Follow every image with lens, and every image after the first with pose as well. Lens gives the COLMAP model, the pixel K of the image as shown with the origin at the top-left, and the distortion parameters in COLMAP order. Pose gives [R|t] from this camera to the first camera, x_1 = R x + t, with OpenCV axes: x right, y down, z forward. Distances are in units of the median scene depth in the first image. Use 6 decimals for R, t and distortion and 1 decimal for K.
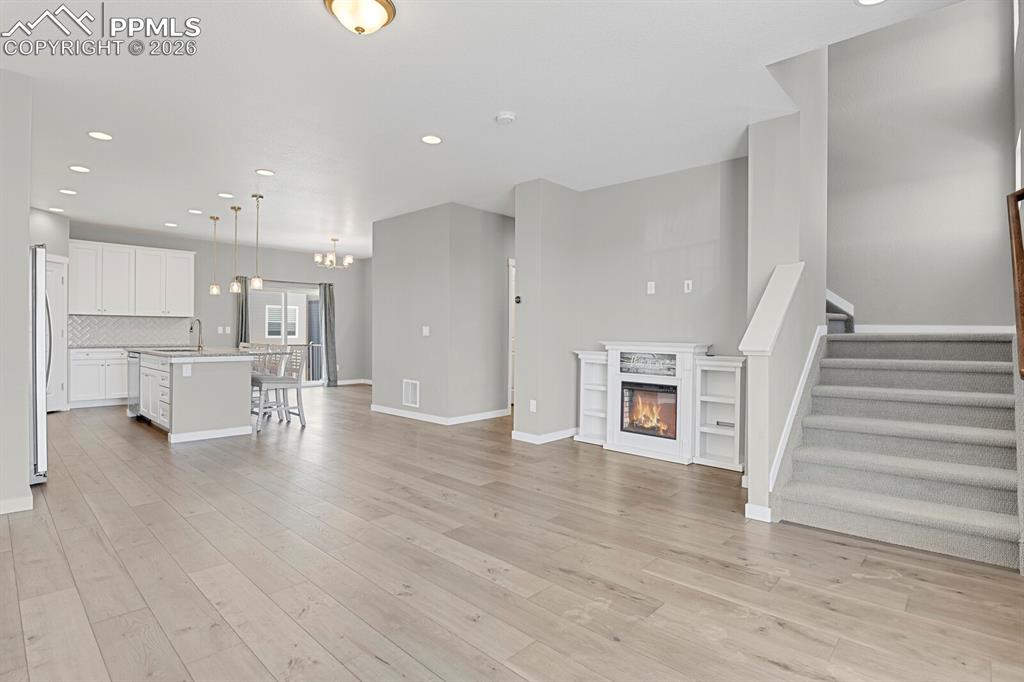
lens RADIAL K [[507.9, 0, 516.0], [0, 507.9, 335.8], [0, 0, 1]] dist [-0.023930, -0.000677]
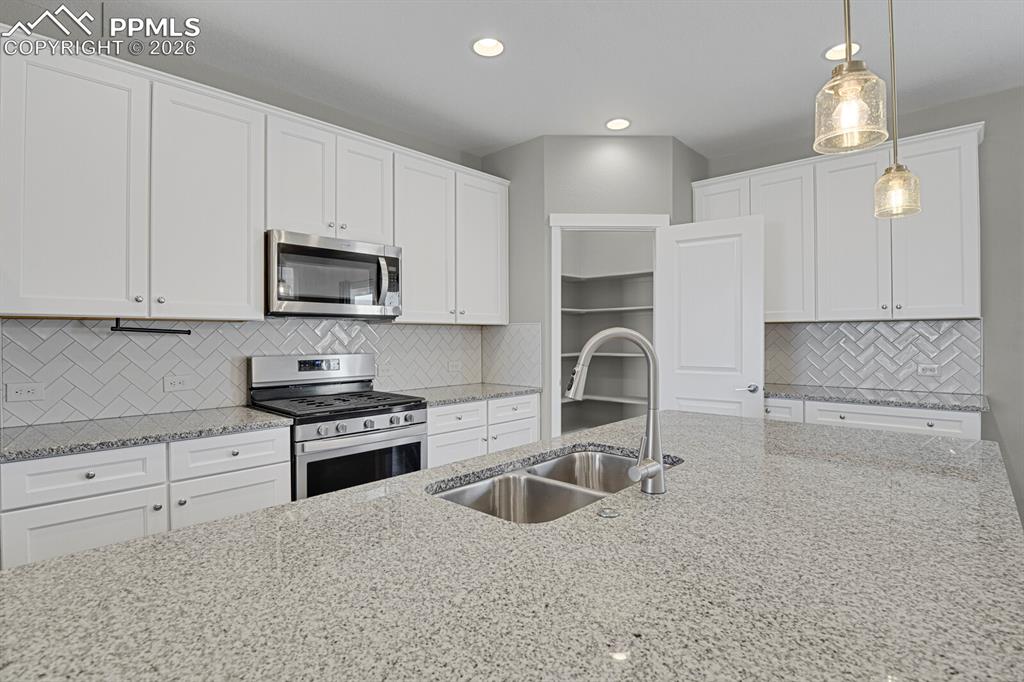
lens RADIAL K [[499.7, 0, 518.1], [0, 499.7, 335.6], [0, 0, 1]] dist [-0.022352, -0.005282]
pose [[-0.001074, -0.009658, -0.999953, -0.581176], [0.000724, 0.999953, -0.009658, -0.041059], [0.999999, -0.000735, -0.001067, 1.276166]]
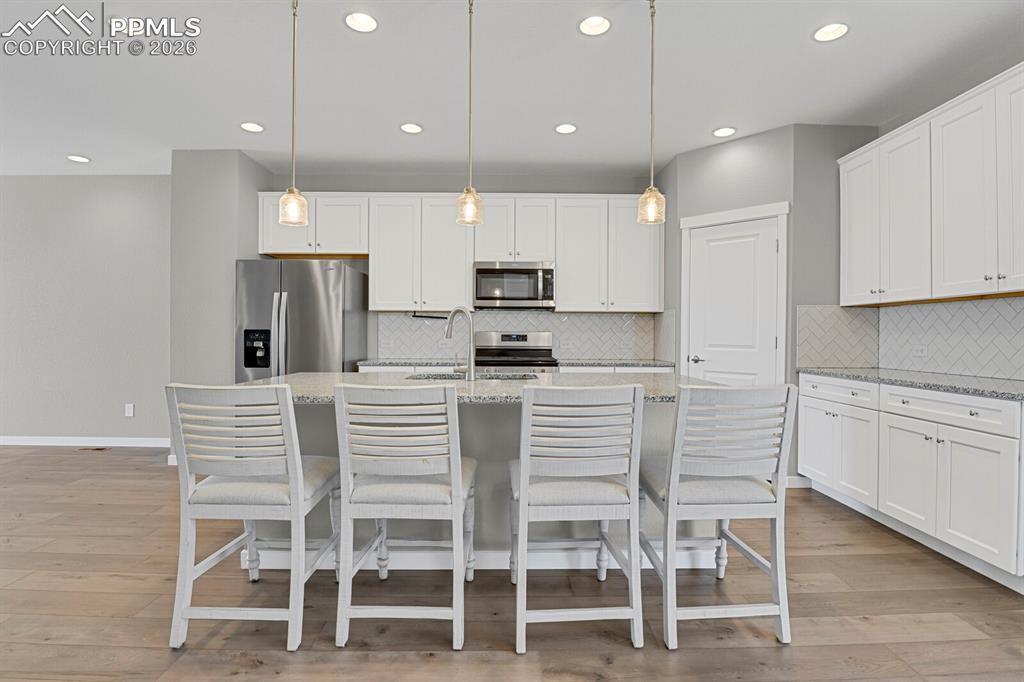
lens RADIAL K [[499.7, 0, 518.1], [0, 499.7, 335.6], [0, 0, 1]] dist [-0.022352, -0.005282]
pose [[-0.719806, -0.010375, -0.694098, -0.491084], [-0.013274, 0.999911, -0.001180, -0.013598], [0.694049, 0.008365, -0.719879, 1.787279]]
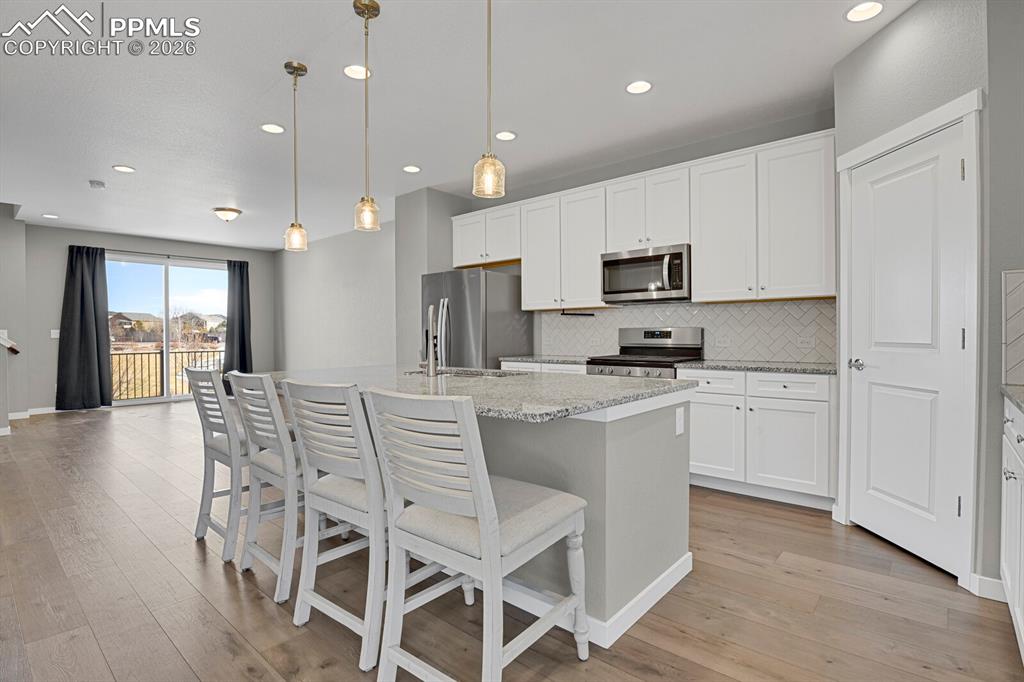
lens RADIAL K [[499.7, 0, 518.1], [0, 499.7, 335.6], [0, 0, 1]] dist [-0.022352, -0.005282]
pose [[-0.999341, -0.000324, -0.036310, -0.924289], [-0.000617, 0.999967, 0.008069, -0.015143], [0.036306, 0.008086, -0.999308, 1.943079]]
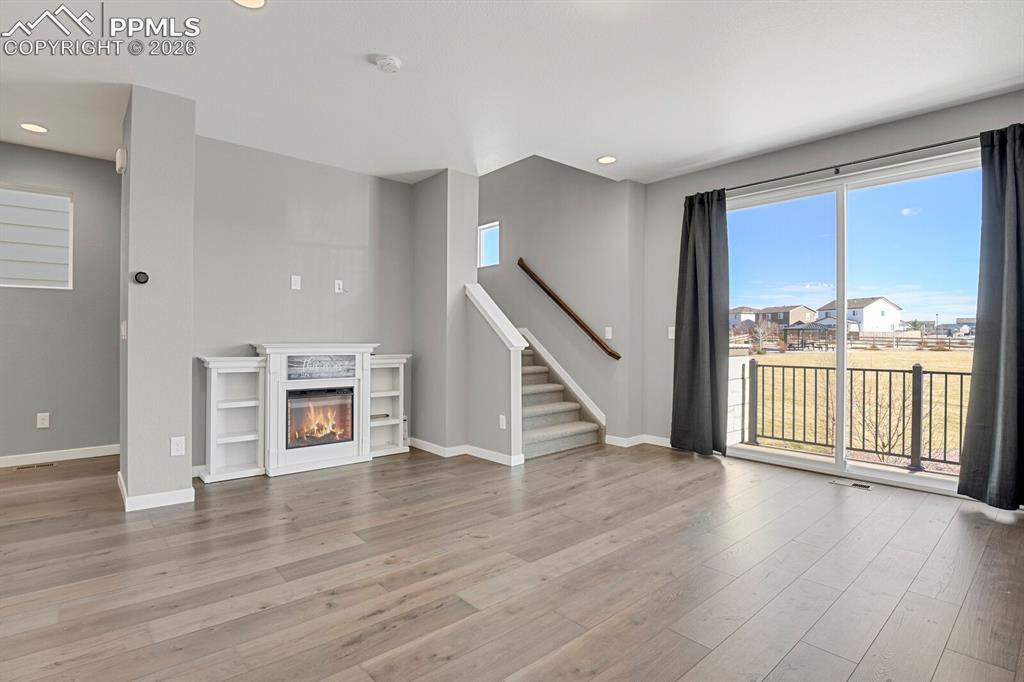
lens RADIAL K [[499.7, 0, 518.1], [0, 499.7, 335.6], [0, 0, 1]] dist [-0.022352, -0.005282]
pose [[0.095383, -0.003651, 0.995434, -0.624761], [-0.000075, 0.999993, 0.003675, -0.005179], [-0.995441, -0.000425, 0.095382, 0.578799]]
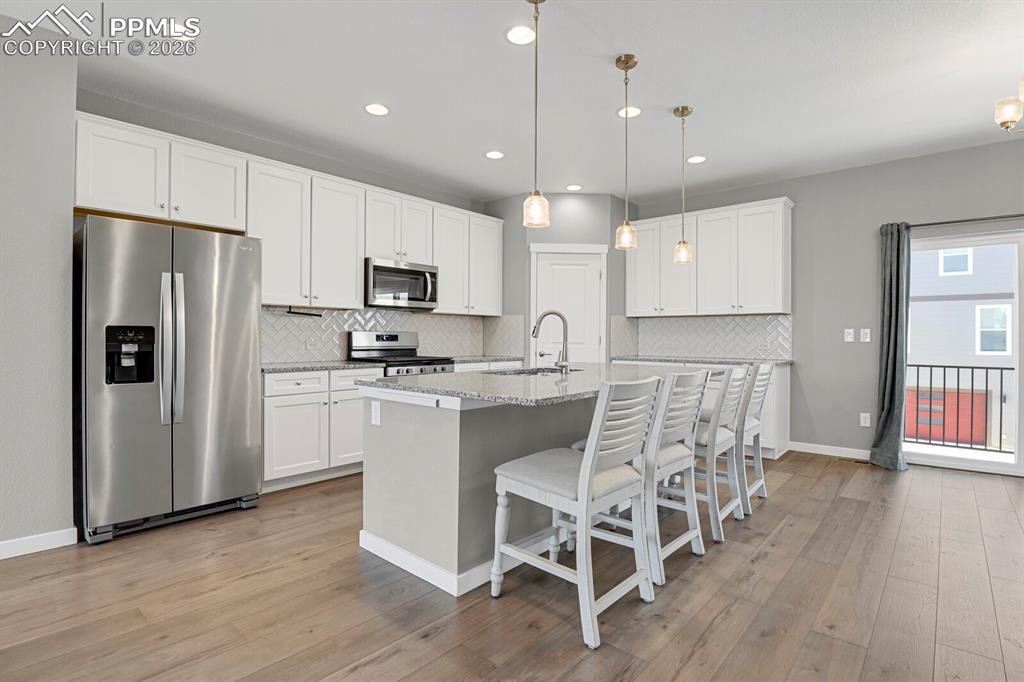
lens RADIAL K [[499.7, 0, 518.1], [0, 499.7, 335.6], [0, 0, 1]] dist [-0.022352, -0.005282]
pose [[0.033003, -0.010739, -0.999398, -0.168847], [-0.008596, 0.999902, -0.011029, -0.005259], [0.999418, 0.008954, 0.032908, 1.259478]]
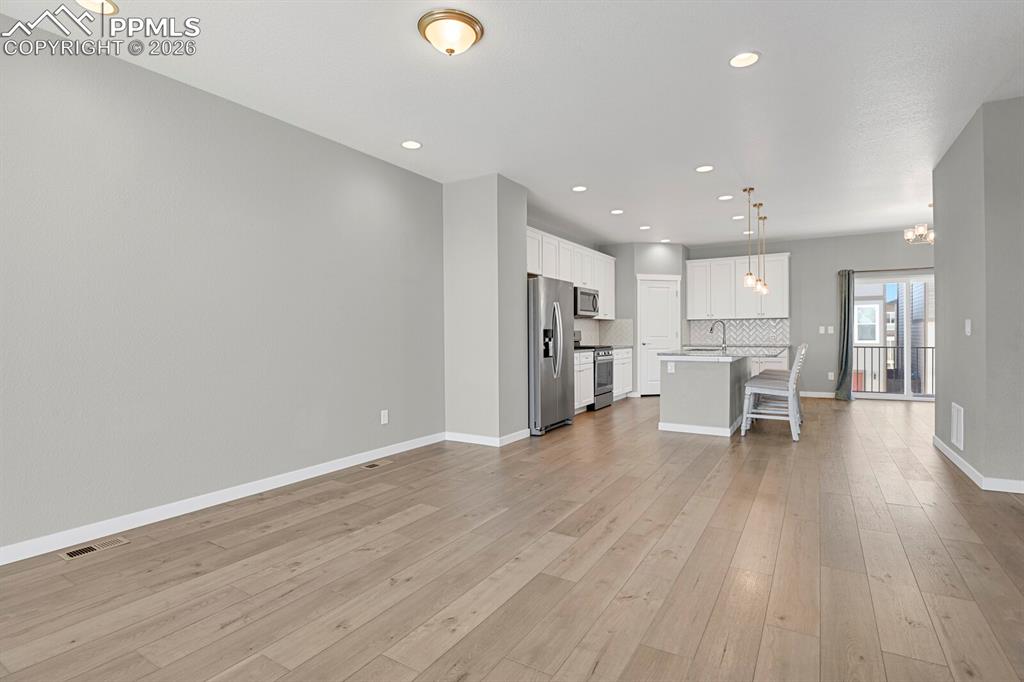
lens RADIAL K [[499.7, 0, 518.1], [0, 499.7, 335.6], [0, 0, 1]] dist [-0.022352, -0.005282]
pose [[0.207579, -0.006348, -0.978198, 0.400757], [0.004935, 0.999973, -0.005442, 0.002529], [0.978206, -0.003698, 0.207605, 0.490993]]
